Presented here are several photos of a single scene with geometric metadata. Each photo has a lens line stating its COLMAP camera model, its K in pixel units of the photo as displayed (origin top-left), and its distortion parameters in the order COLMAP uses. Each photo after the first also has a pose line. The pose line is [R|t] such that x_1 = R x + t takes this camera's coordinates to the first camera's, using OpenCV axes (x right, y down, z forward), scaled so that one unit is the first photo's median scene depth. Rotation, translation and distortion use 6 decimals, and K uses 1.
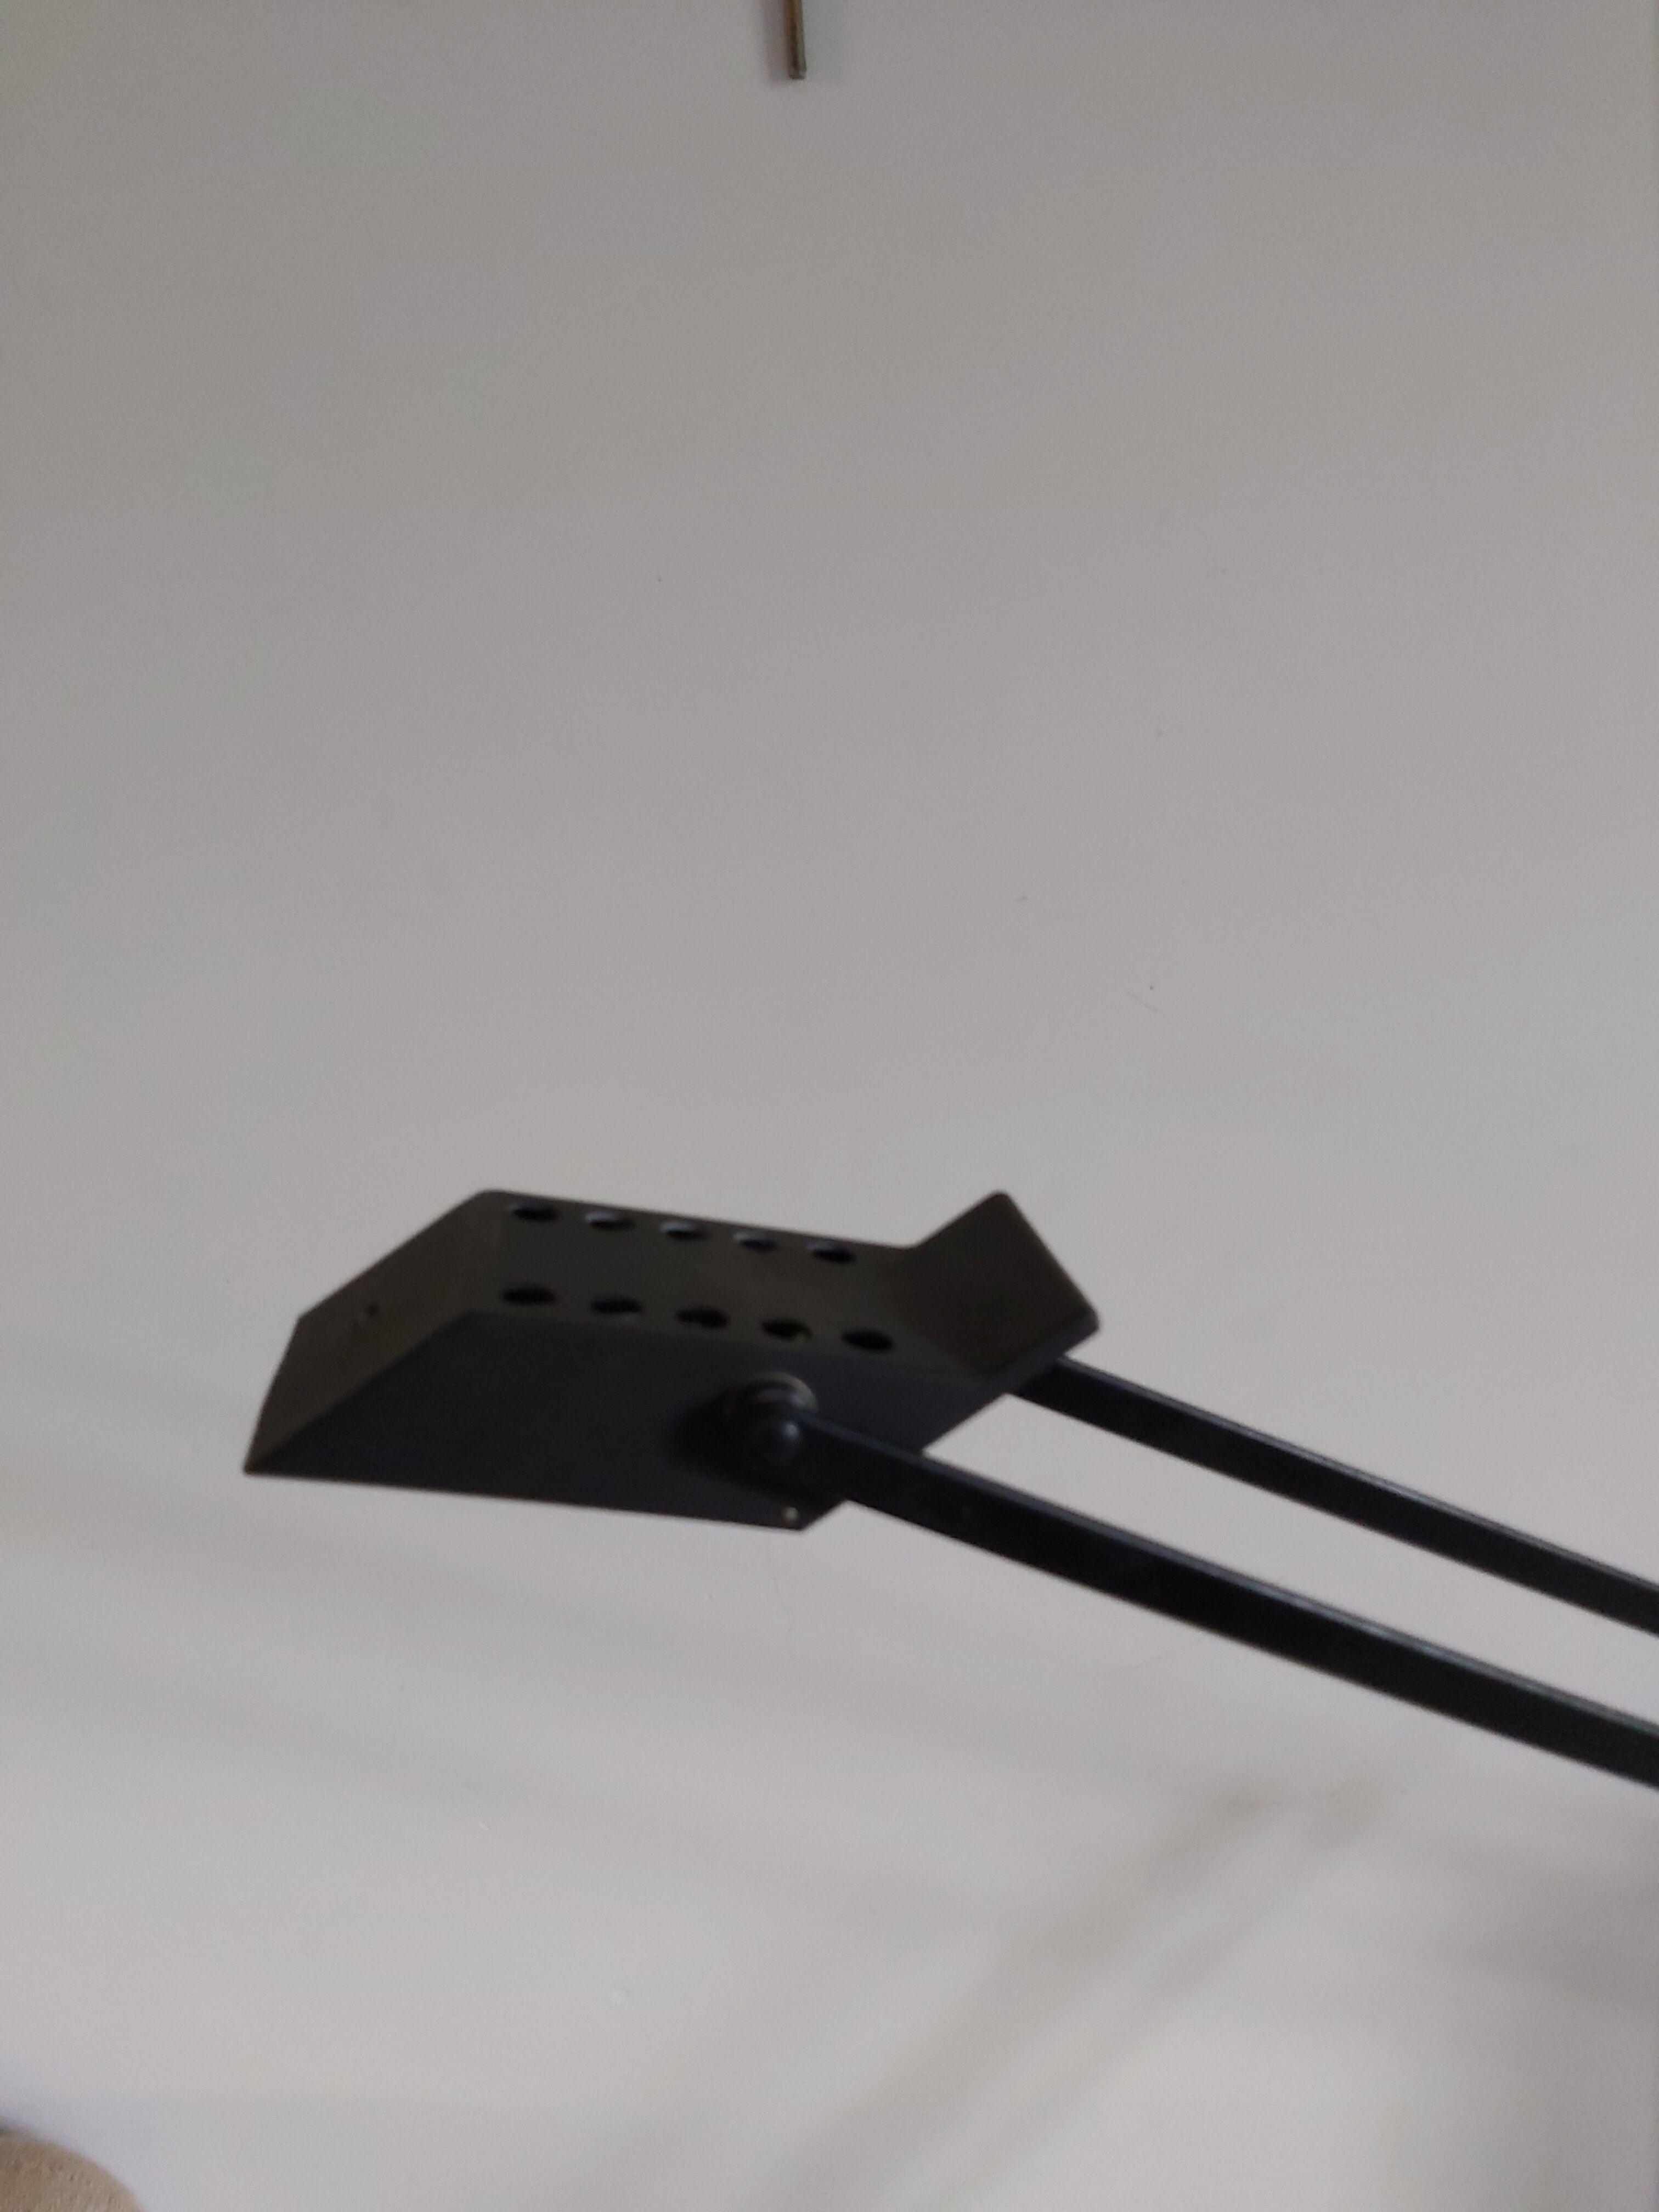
lens RADIAL K [[1730.2, 0, 825.5], [0, 1730.2, 1103.6], [0, 0, 1]] dist [0.034758, -0.069575]
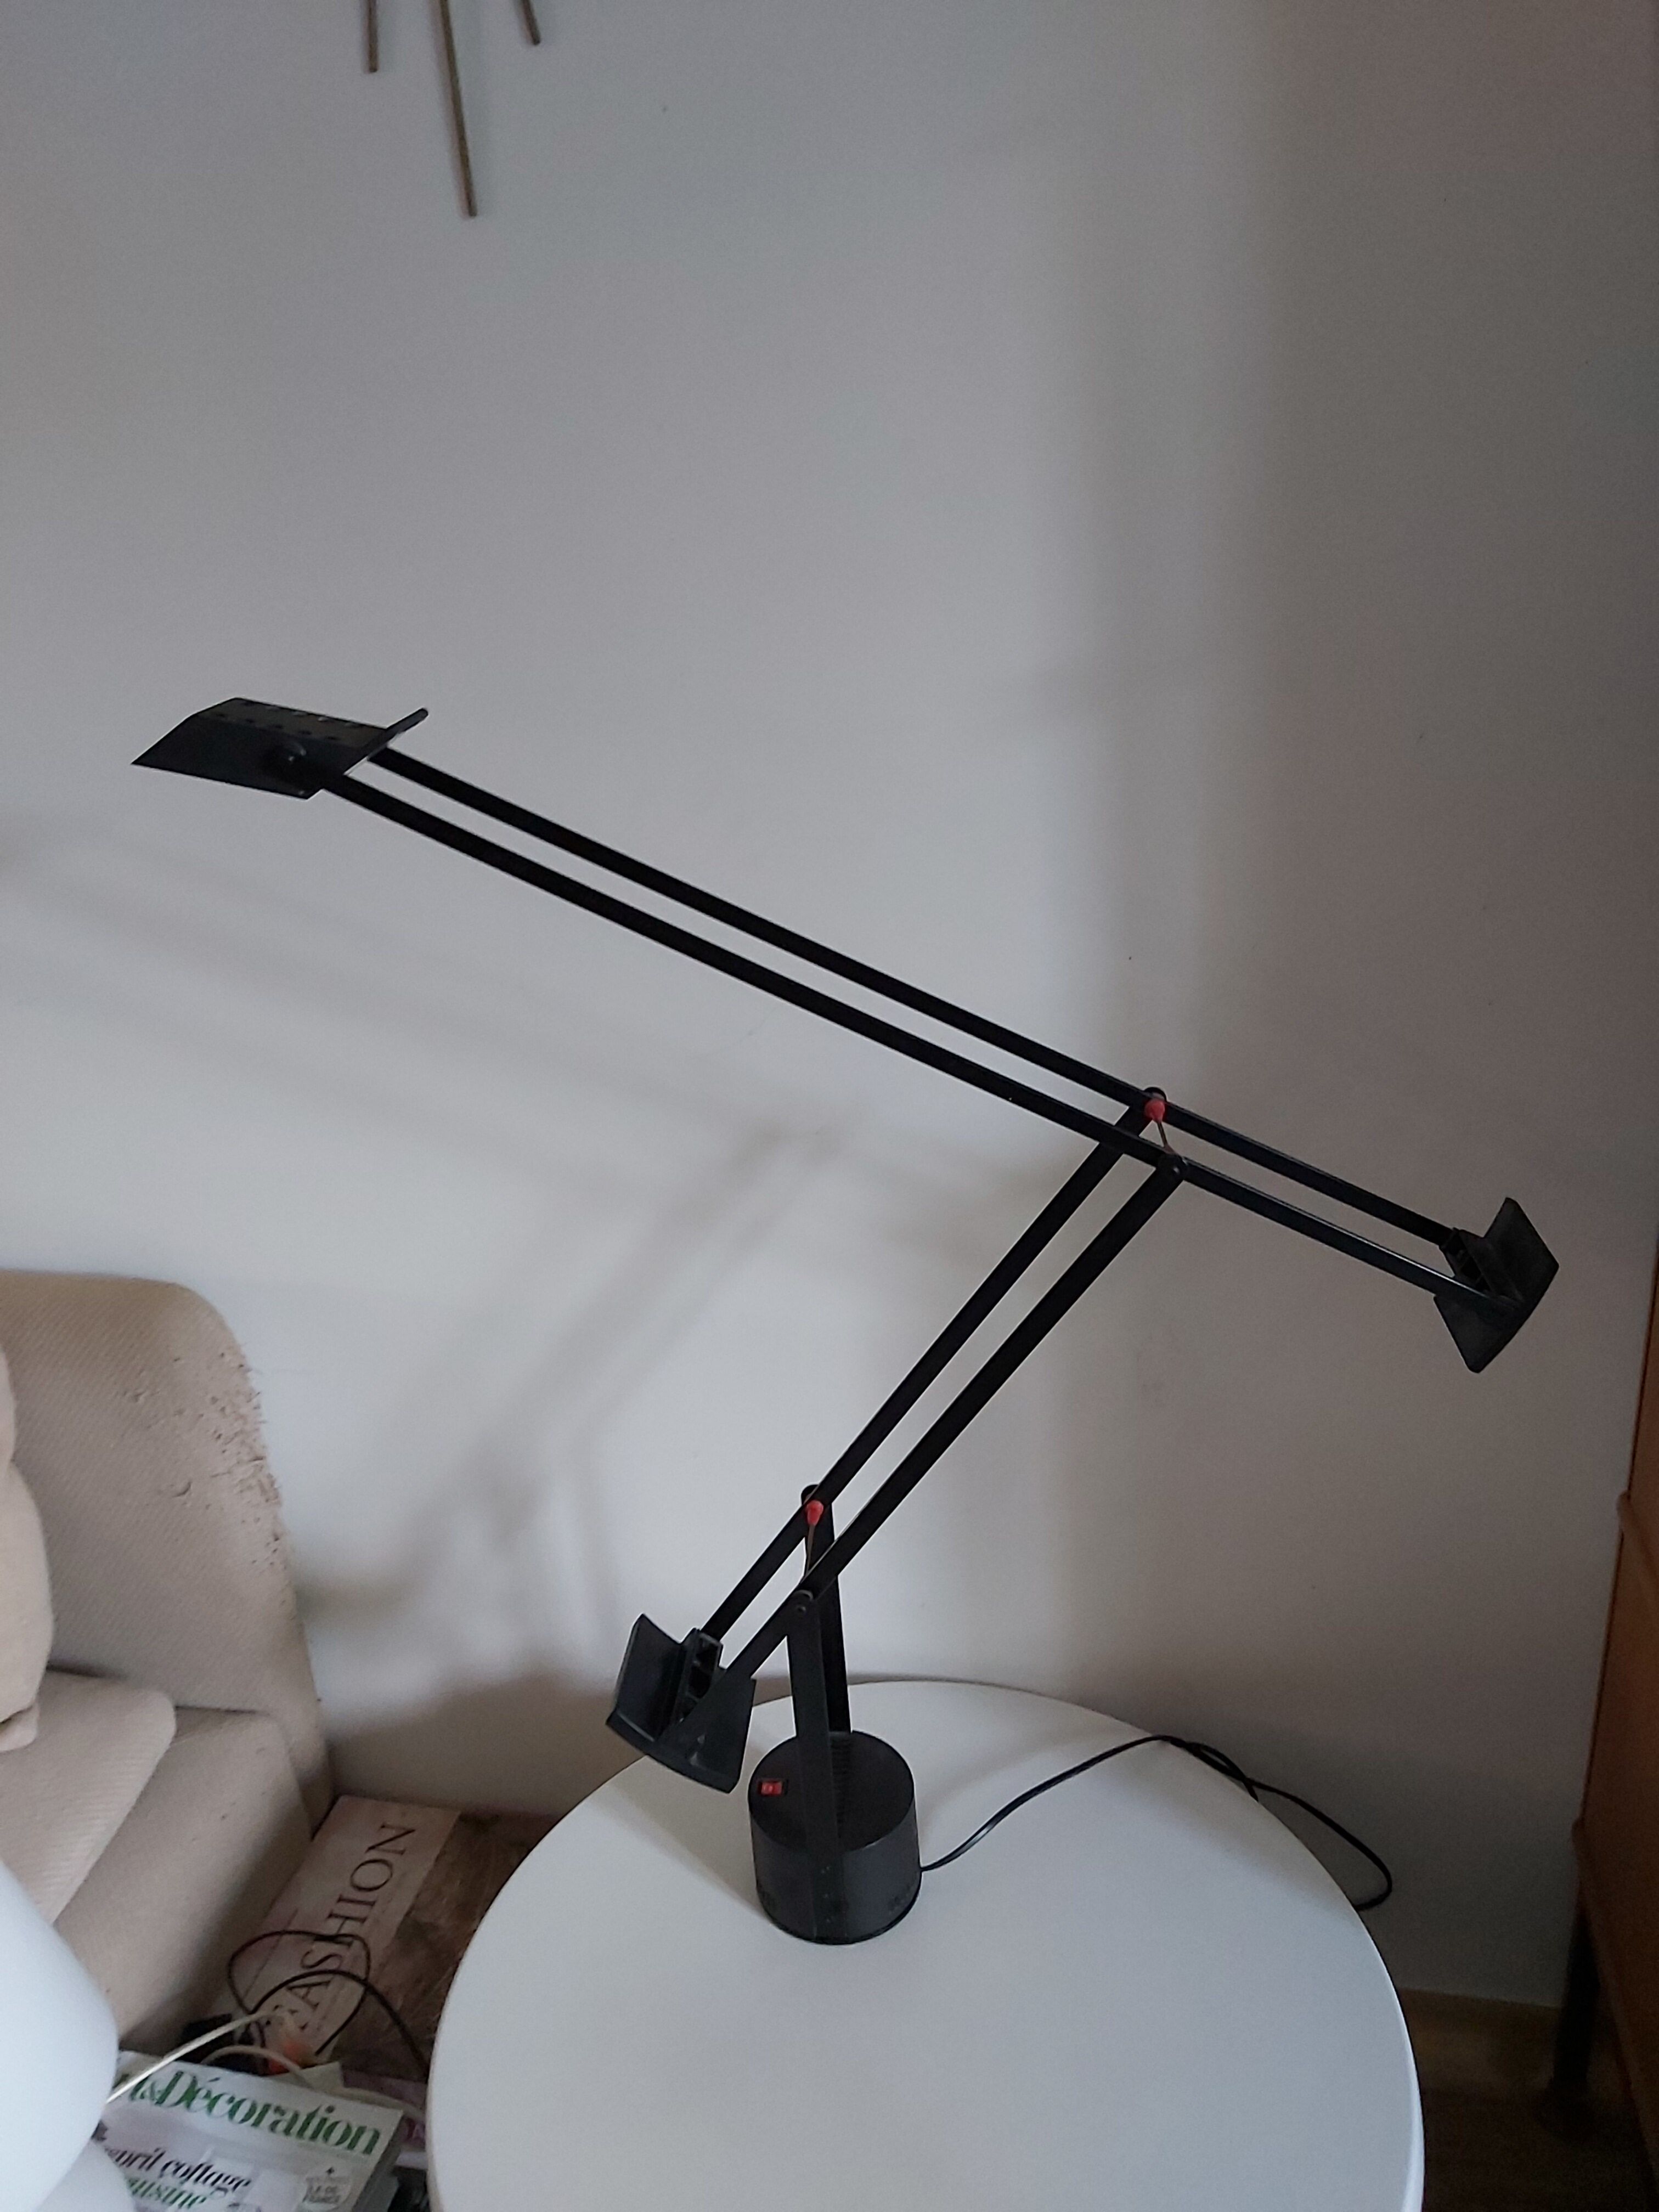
lens RADIAL K [[1730.2, 0, 806.9], [0, 1730.2, 1095.8], [0, 0, 1]] dist [0.034758, -0.069575]
pose [[0.981831, 0.078593, -0.172716, 1.393474], [-0.059785, 0.991961, 0.111527, 0.360666], [0.180093, -0.099175, 0.978637, -1.860622]]
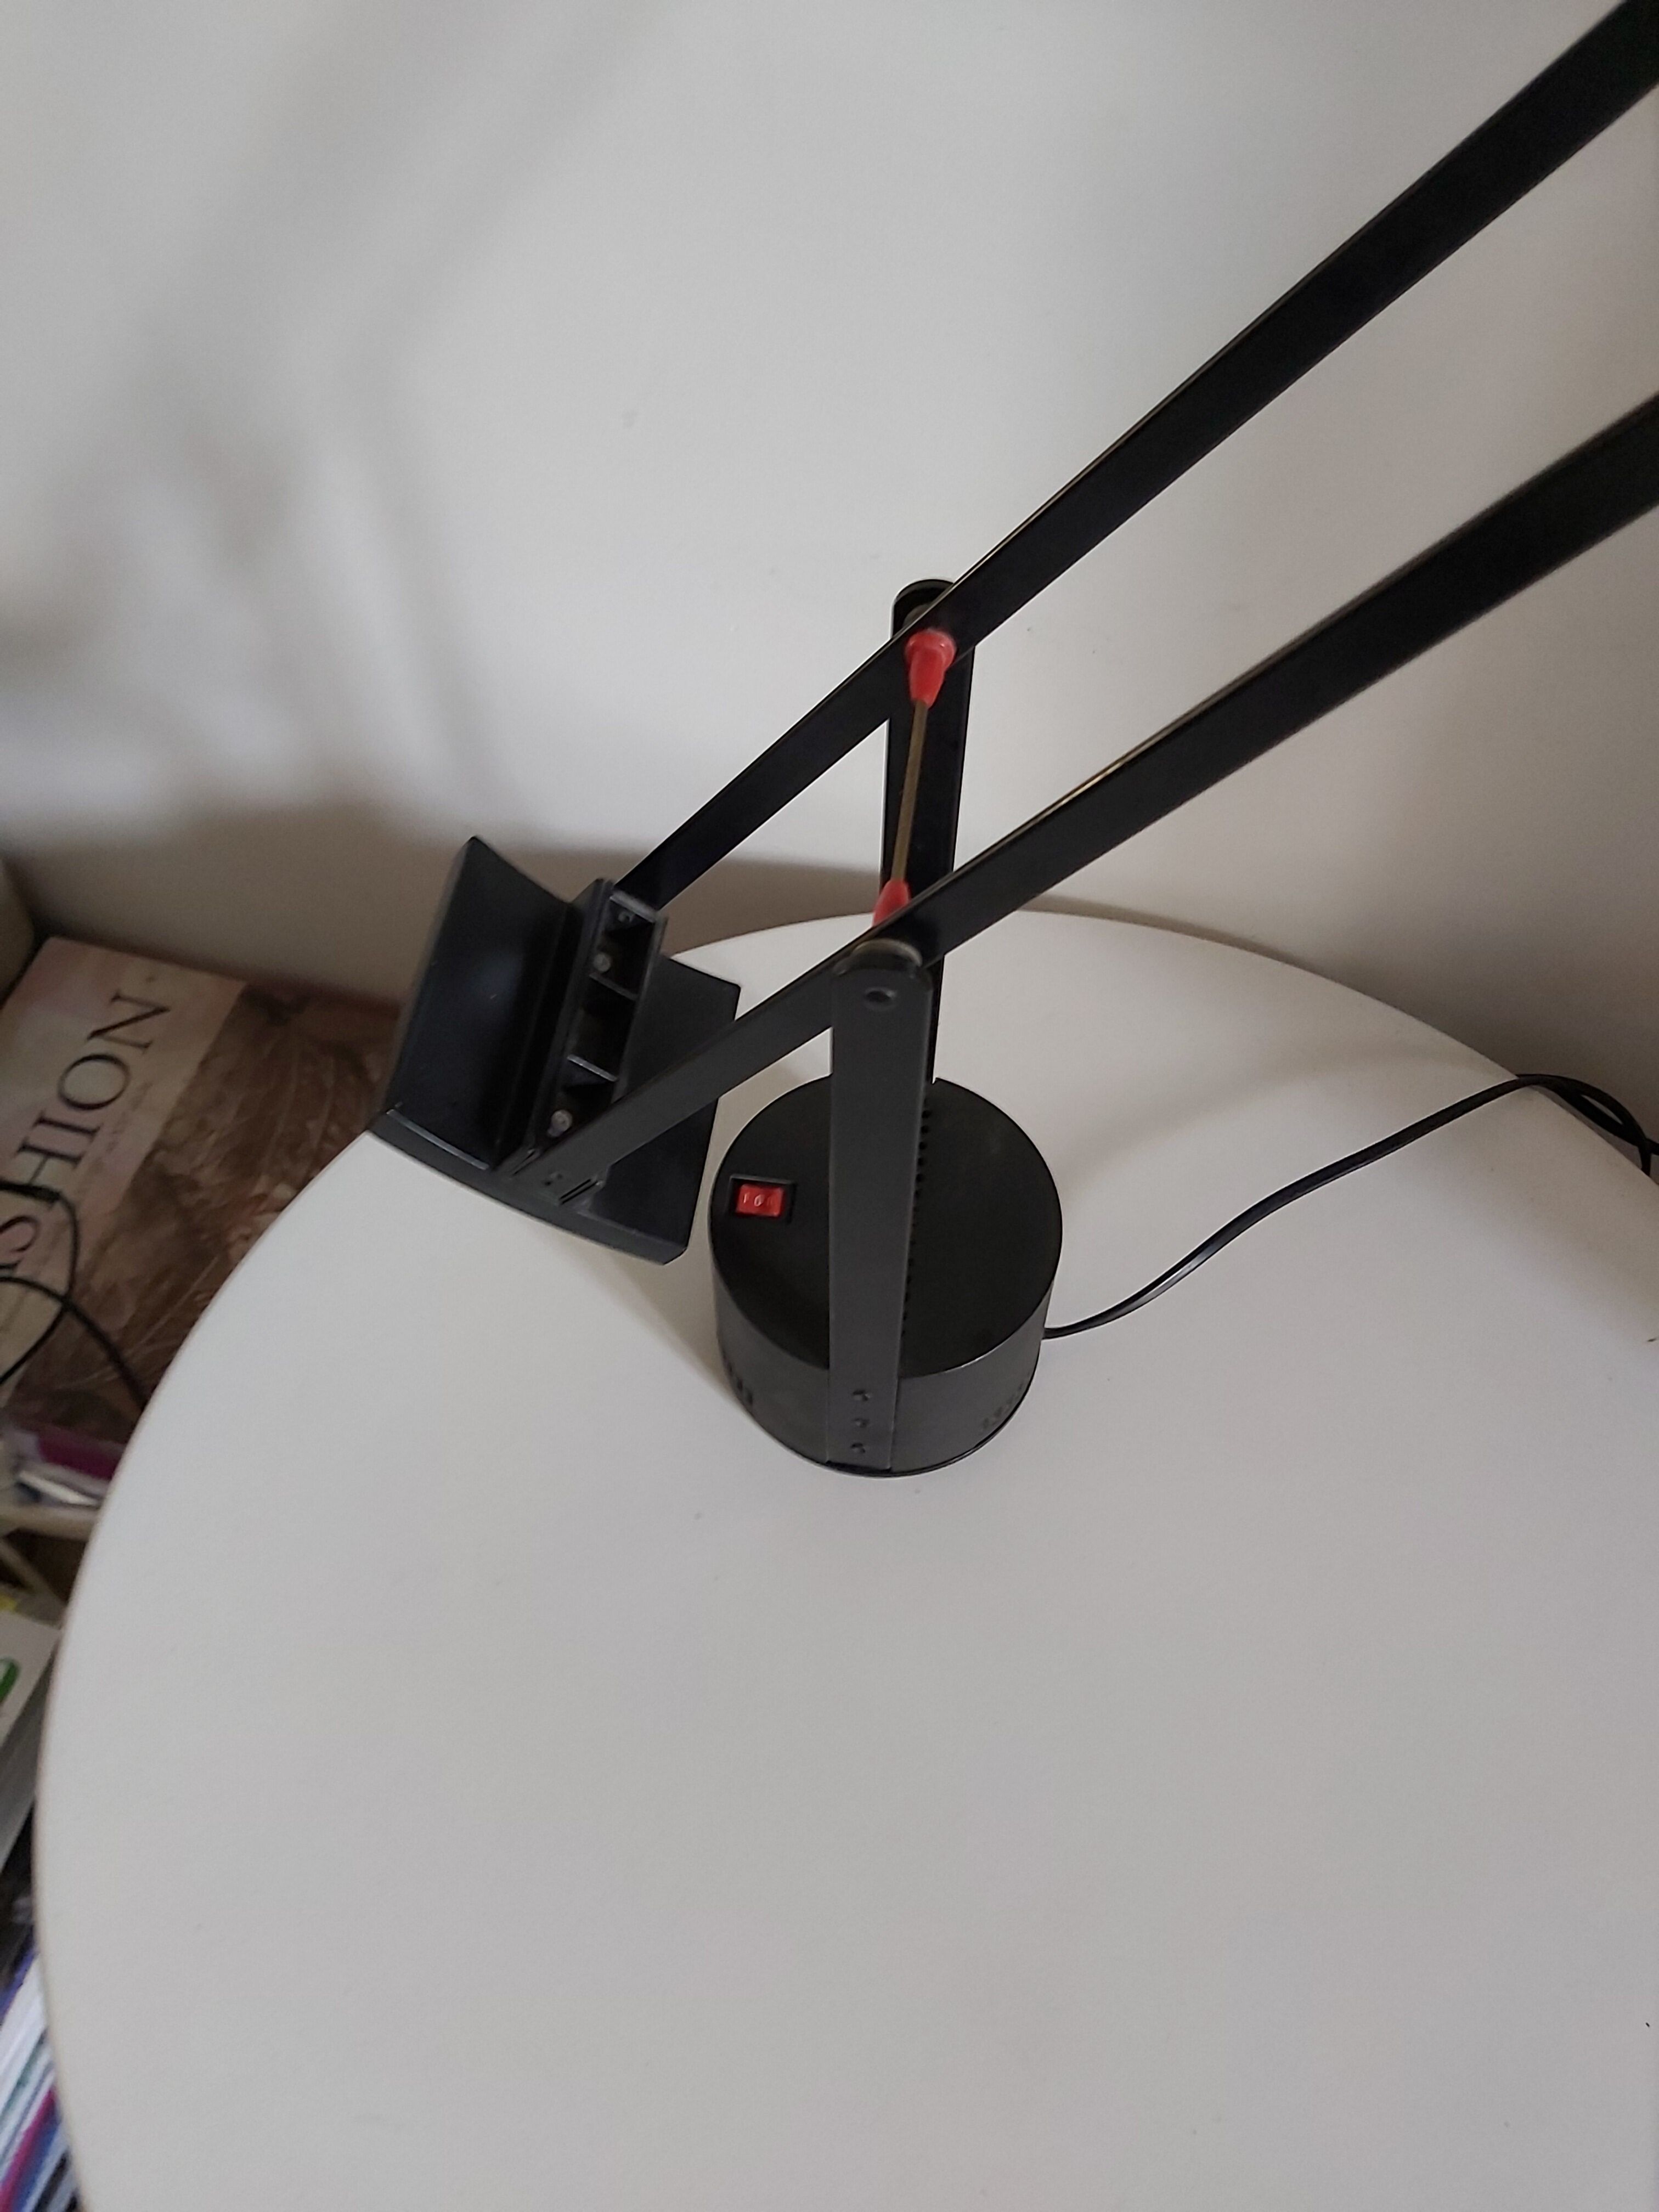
lens RADIAL K [[1730.2, 0, 815.6], [0, 1730.2, 1117.9], [0, 0, 1]] dist [0.034758, -0.069575]
pose [[0.969112, 0.238561, -0.062533, 0.897754], [-0.137688, 0.733737, 0.665336, 1.079998], [0.204606, -0.636175, 0.743921, 0.575827]]
